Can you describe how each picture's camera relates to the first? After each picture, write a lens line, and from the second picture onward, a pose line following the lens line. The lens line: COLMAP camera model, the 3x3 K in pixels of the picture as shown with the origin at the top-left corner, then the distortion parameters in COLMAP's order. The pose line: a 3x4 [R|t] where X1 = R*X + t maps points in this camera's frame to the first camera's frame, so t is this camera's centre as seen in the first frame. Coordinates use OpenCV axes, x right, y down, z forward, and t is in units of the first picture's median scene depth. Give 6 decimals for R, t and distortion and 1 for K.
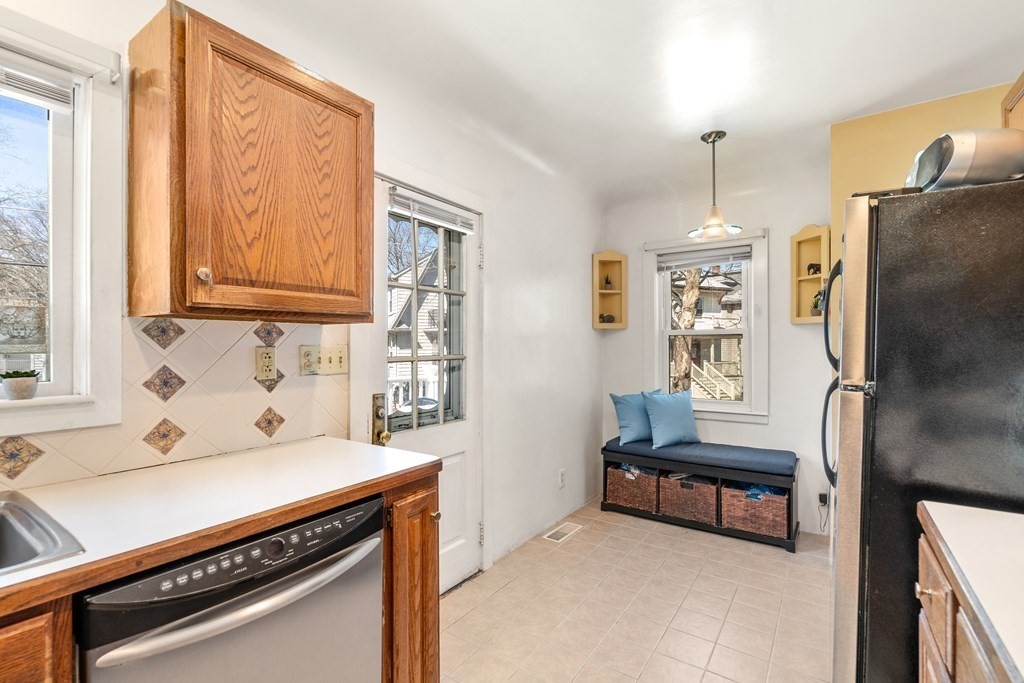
lens RADIAL K [[471.8, 0, 511.4], [0, 471.8, 346.5], [0, 0, 1]] dist [-0.004603, 0.001288]
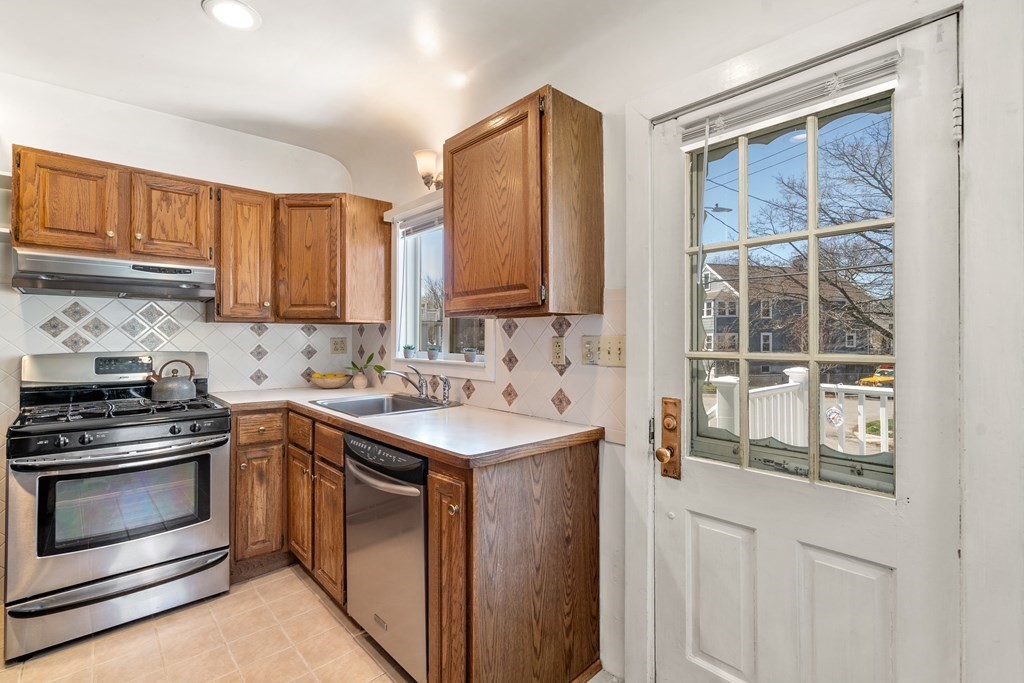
lens RADIAL K [[471.8, 0, 510.1], [0, 471.8, 335.4], [0, 0, 1]] dist [-0.004603, 0.001288]
pose [[-0.232514, -0.004385, -0.972583, 0.730033], [-0.001429, 0.999990, -0.004166, 0.002202], [0.972592, 0.000421, -0.232518, 1.274025]]
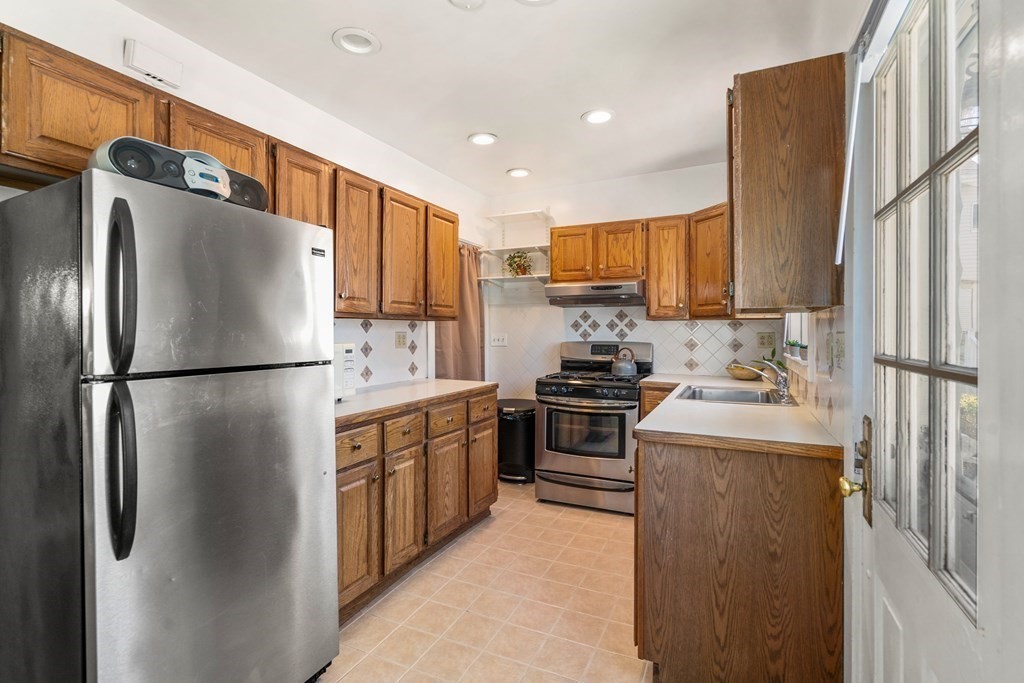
lens RADIAL K [[471.8, 0, 505.0], [0, 471.8, 334.5], [0, 0, 1]] dist [-0.004603, 0.001288]
pose [[-0.989714, 0.001473, -0.143051, 0.260056], [0.000130, 0.999956, 0.009402, -0.008277], [0.143058, 0.009287, -0.989671, 2.205449]]
